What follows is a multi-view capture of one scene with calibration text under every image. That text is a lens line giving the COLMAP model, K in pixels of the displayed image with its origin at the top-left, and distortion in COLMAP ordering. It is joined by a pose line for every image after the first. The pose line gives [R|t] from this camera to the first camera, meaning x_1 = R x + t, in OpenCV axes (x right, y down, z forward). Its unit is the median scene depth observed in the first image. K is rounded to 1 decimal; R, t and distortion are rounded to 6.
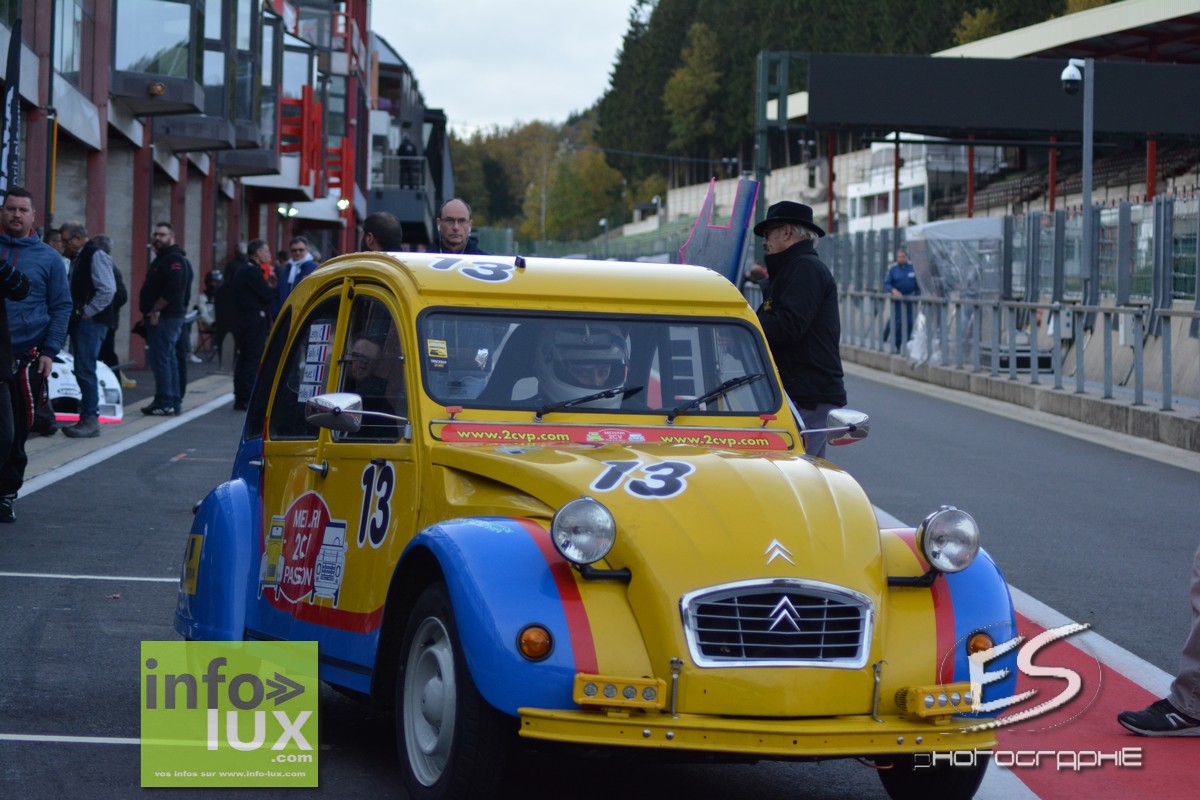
lens RADIAL K [[3928.0, 0, 600.0], [0, 3928.0, 400.0], [0, 0, 1]] dist [-0.464345, -0.044684]
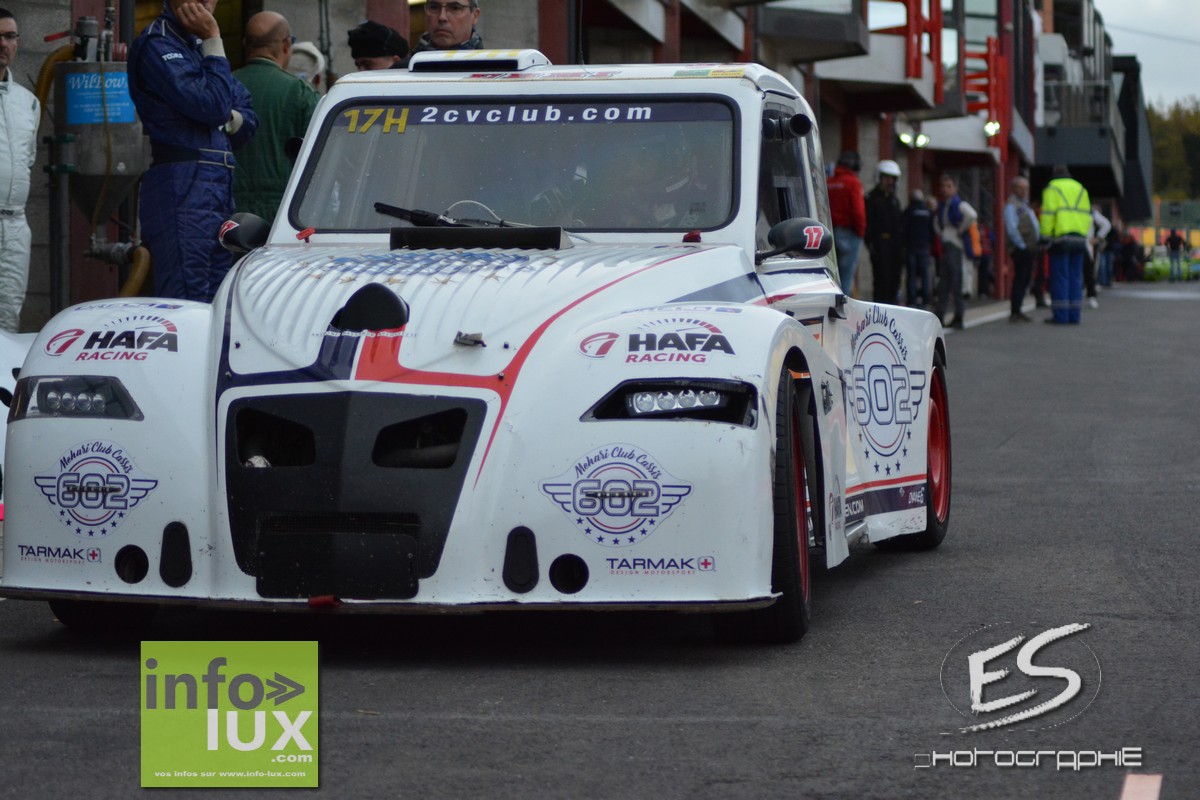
lens RADIAL K [[3928.0, 0, 600.0], [0, 3928.0, 400.0], [0, 0, 1]] dist [-0.464345, -0.044684]
pose [[0.983501, -0.023223, -0.179403, -0.008586], [0.023469, 0.999724, -0.000755, -0.001290], [0.179371, -0.003468, 0.983775, 0.265410]]
